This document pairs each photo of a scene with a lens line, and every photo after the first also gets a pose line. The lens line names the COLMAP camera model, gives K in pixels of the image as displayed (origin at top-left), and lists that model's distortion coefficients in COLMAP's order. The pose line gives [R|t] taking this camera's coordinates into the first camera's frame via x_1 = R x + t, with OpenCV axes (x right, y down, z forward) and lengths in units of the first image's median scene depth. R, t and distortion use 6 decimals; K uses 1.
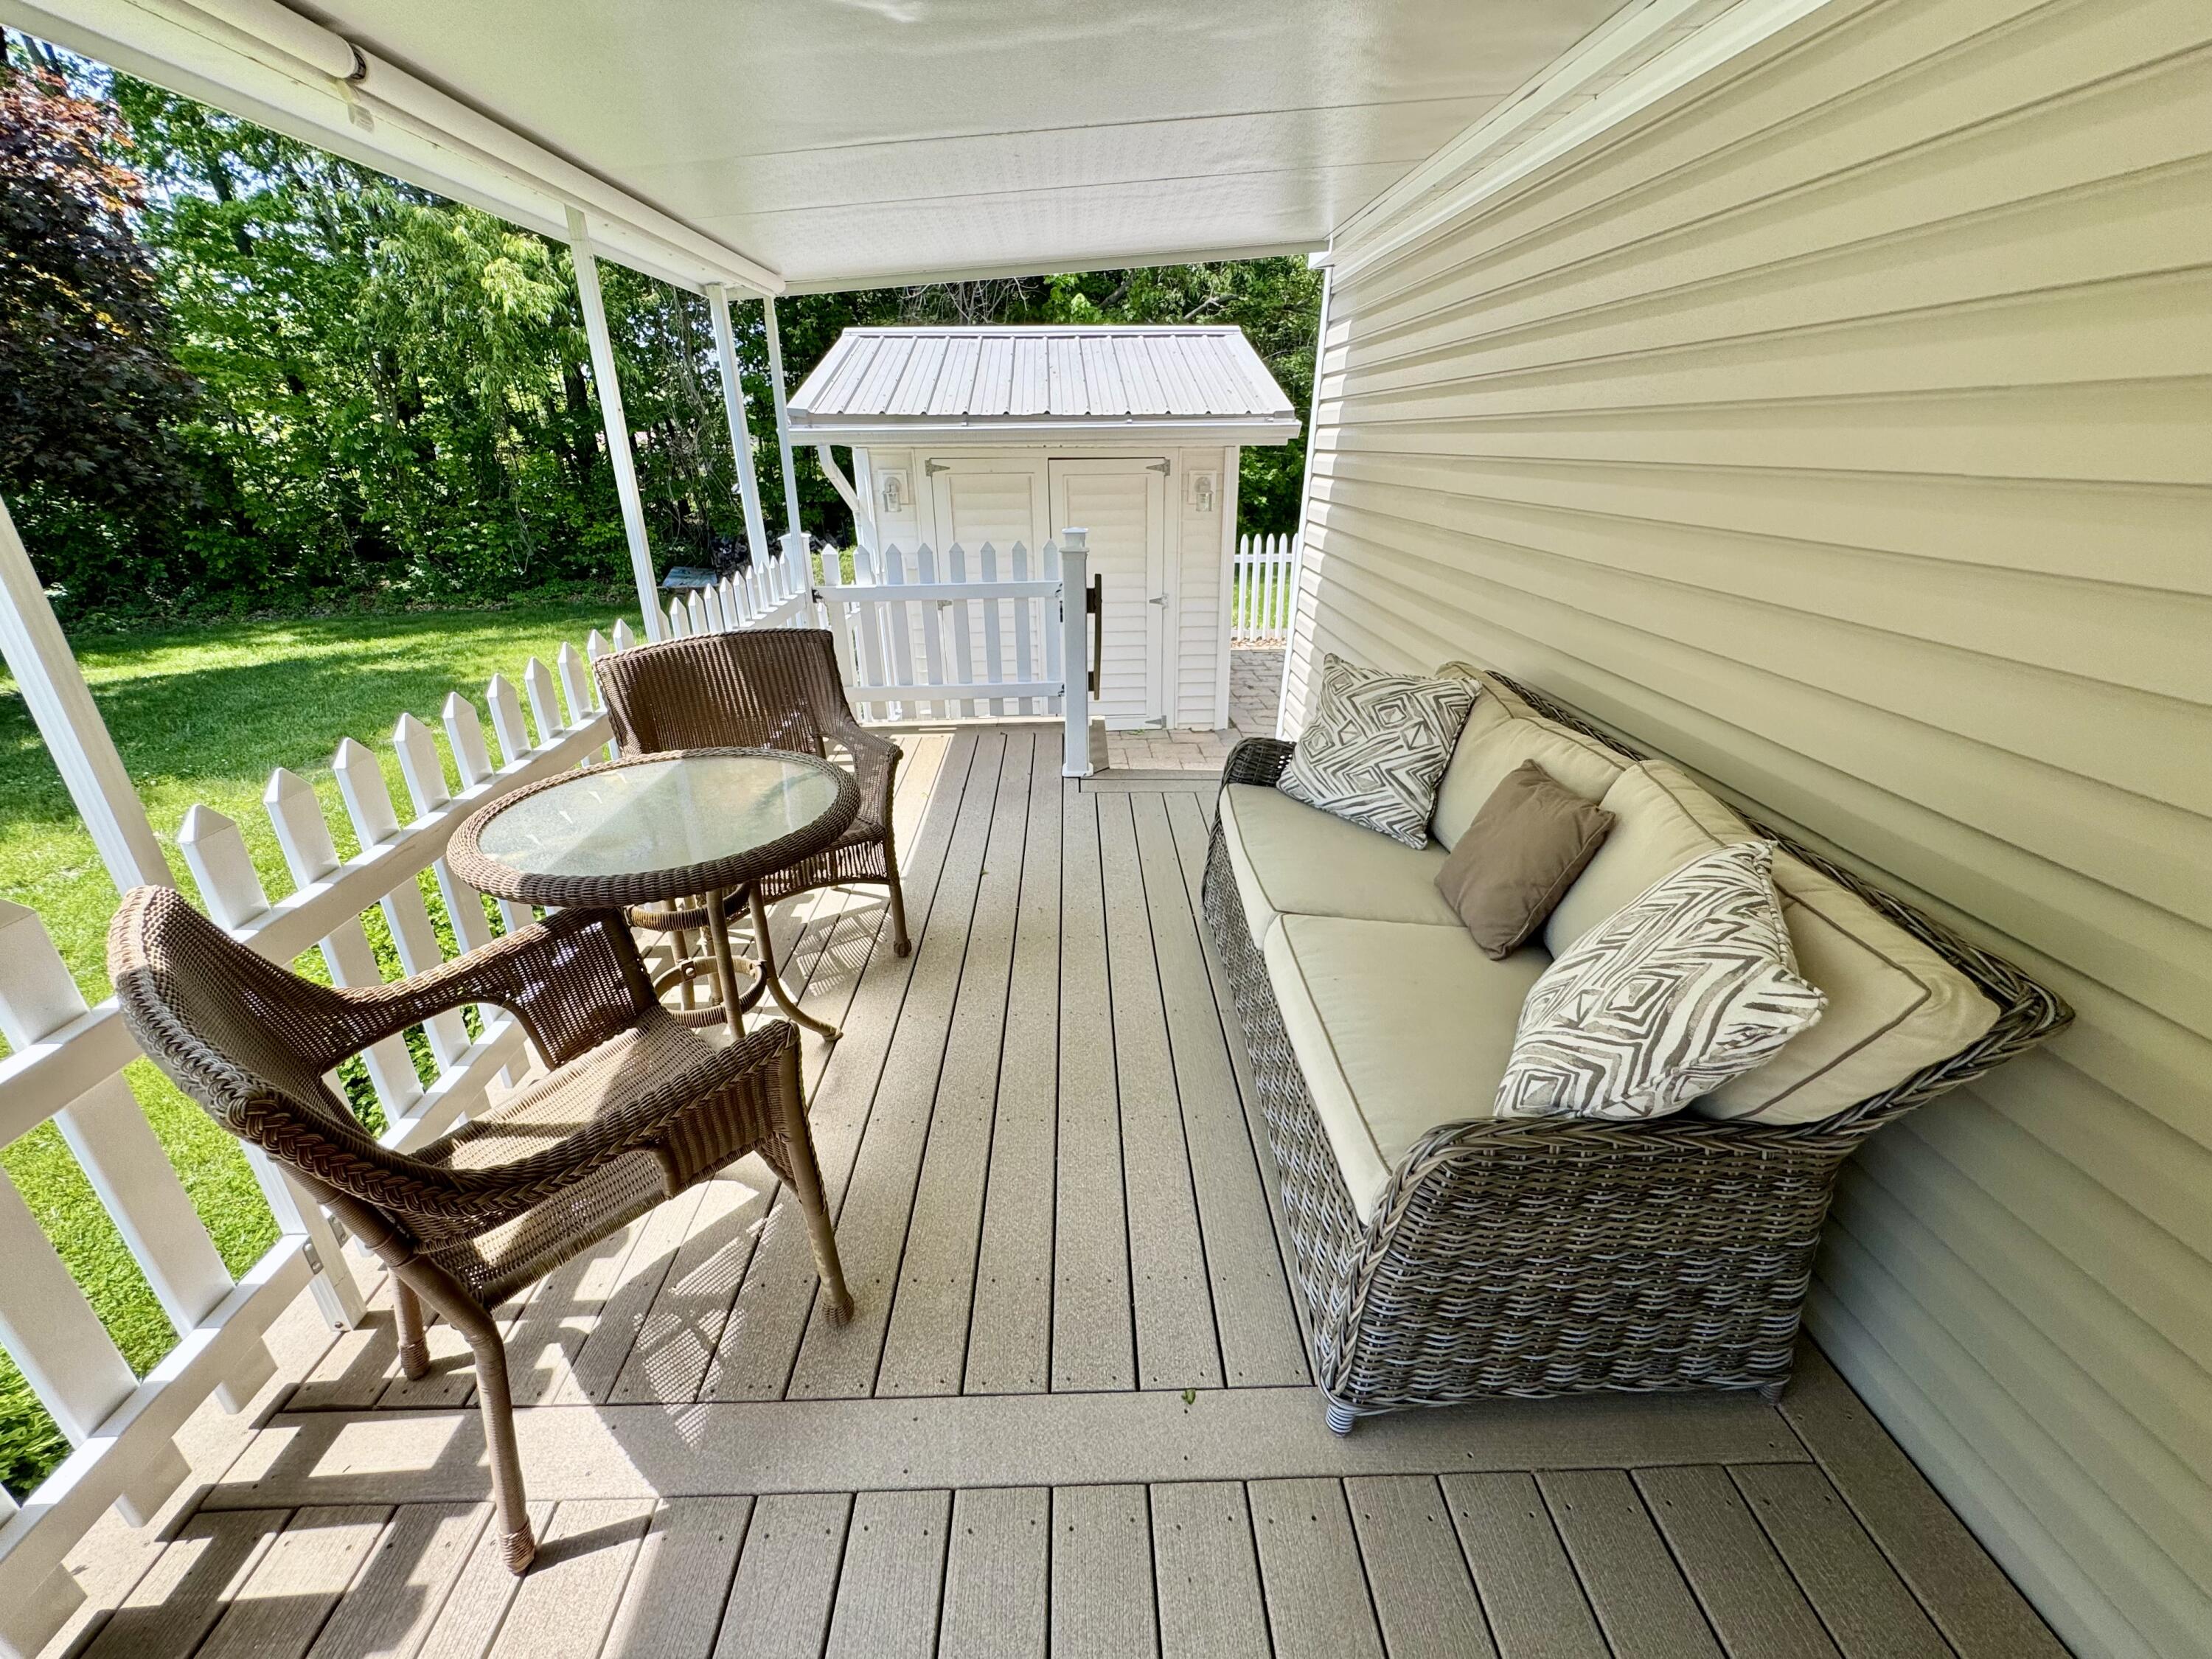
lens RADIAL K [[883.2, 0, 1109.5], [0, 883.2, 824.3], [0, 0, 1]] dist [-0.004791, 0.000708]
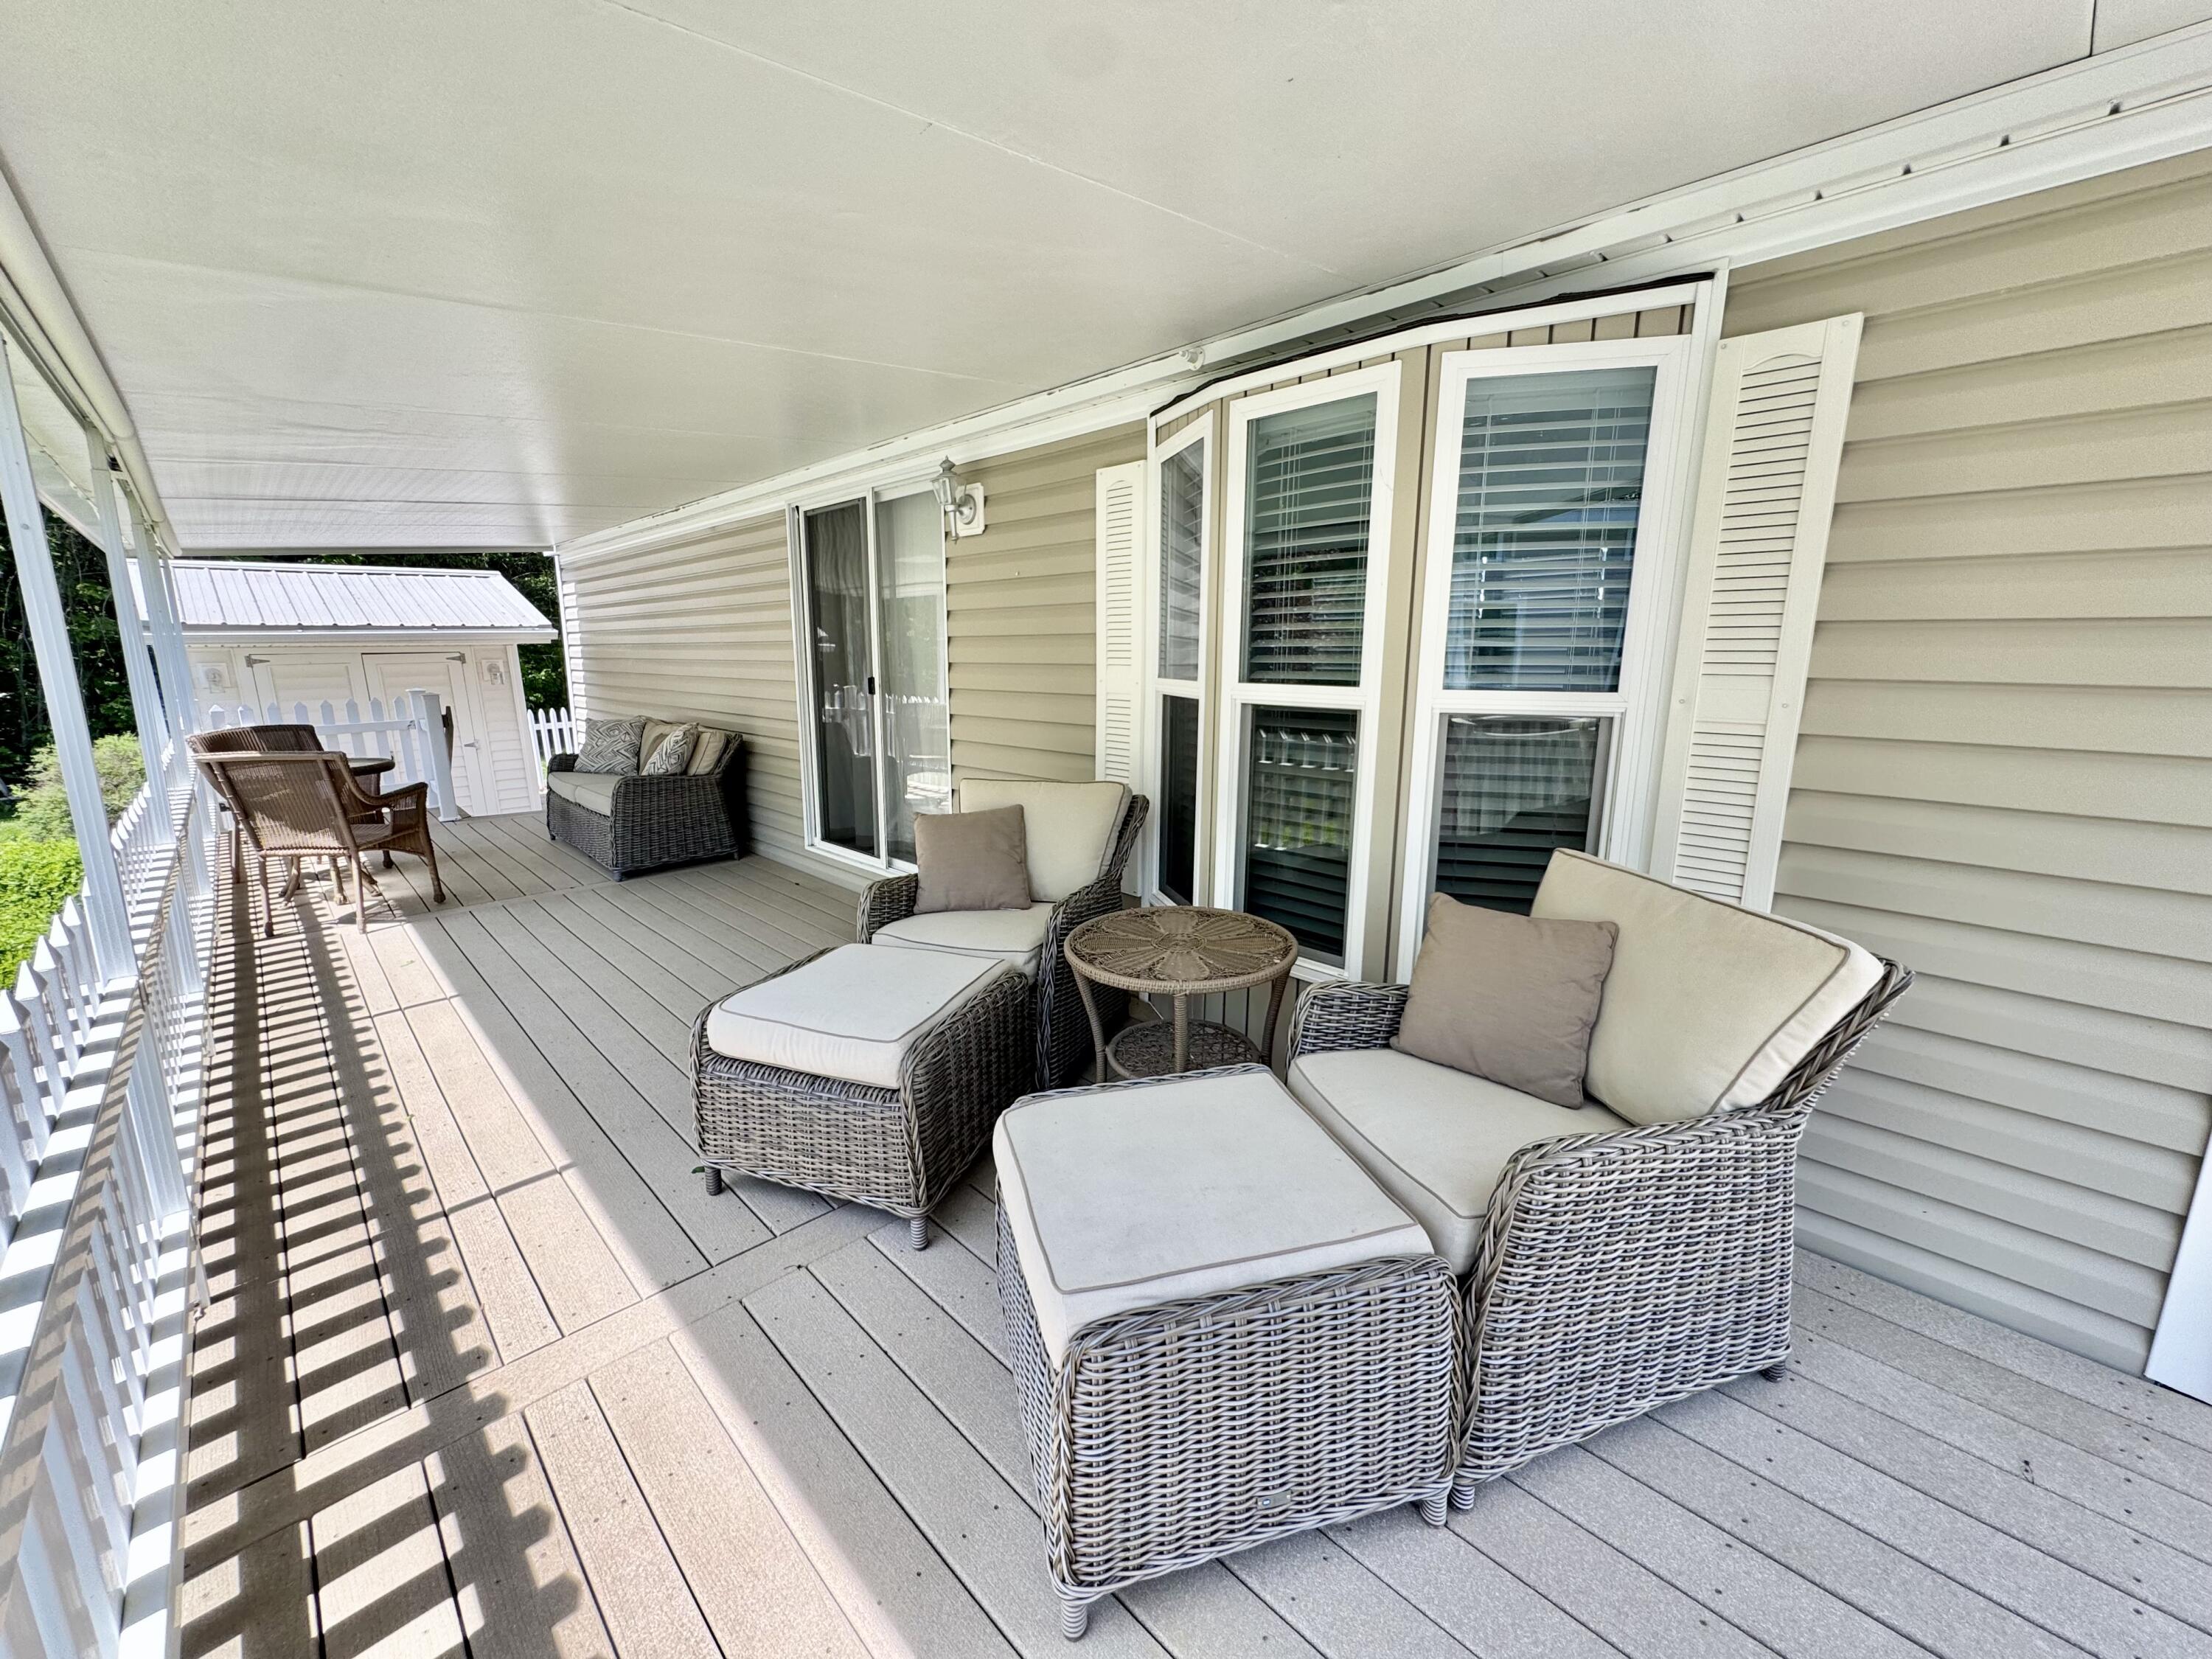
lens RADIAL K [[883.2, 0, 1108.9], [0, 883.2, 824.7], [0, 0, 1]] dist [-0.004791, 0.000708]
pose [[0.740693, -0.137846, 0.657551, -0.177610], [0.271802, 0.956537, -0.105644, 0.399794], [-0.614409, 0.256973, 0.745967, -0.892540]]
